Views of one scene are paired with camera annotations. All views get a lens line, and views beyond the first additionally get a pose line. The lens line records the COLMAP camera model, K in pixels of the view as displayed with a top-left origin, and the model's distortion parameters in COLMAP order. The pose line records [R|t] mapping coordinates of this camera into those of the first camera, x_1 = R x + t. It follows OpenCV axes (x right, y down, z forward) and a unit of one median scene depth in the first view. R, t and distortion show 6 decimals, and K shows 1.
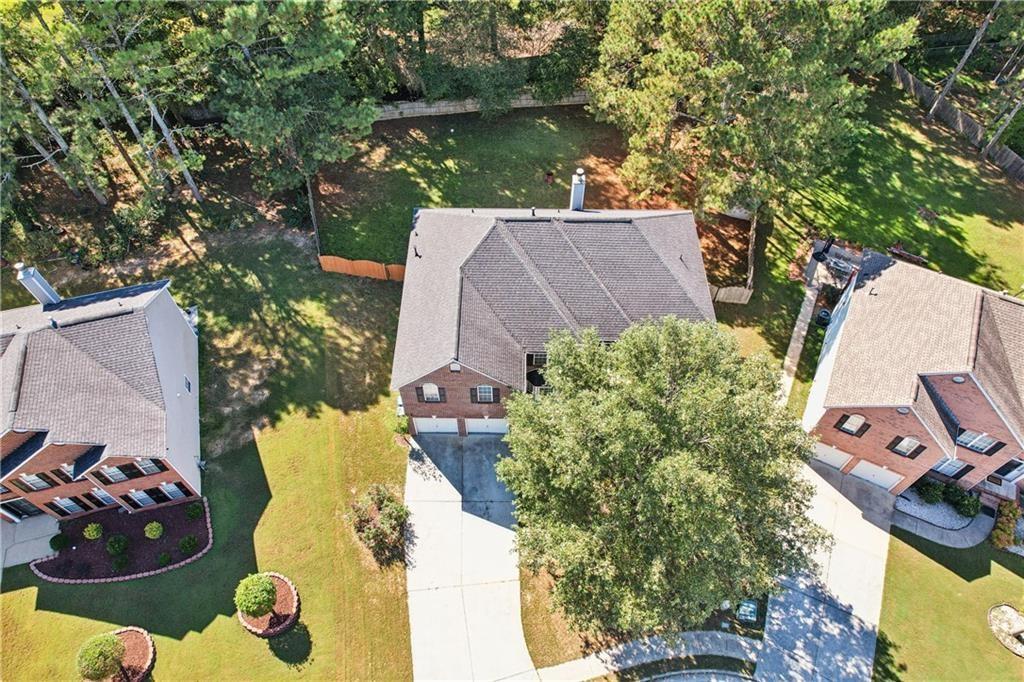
lens RADIAL K [[682.9, 0, 483.4], [0, 682.9, 339.7], [0, 0, 1]] dist [-0.065589, 0.044113]
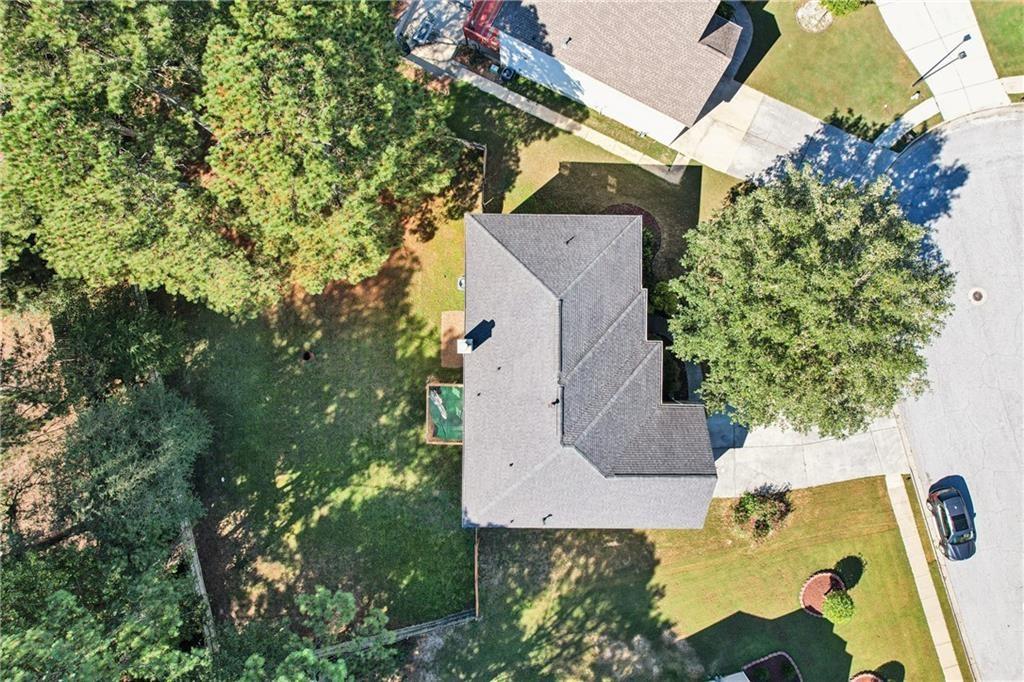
lens RADIAL K [[682.9, 0, 514.2], [0, 682.9, 346.1], [0, 0, 1]] dist [-0.065589, 0.044113]
pose [[-0.019929, -0.999799, 0.002359, 0.129090], [0.802414, -0.014587, 0.596589, -0.659038], [-0.596434, 0.013782, 0.802544, 0.252529]]
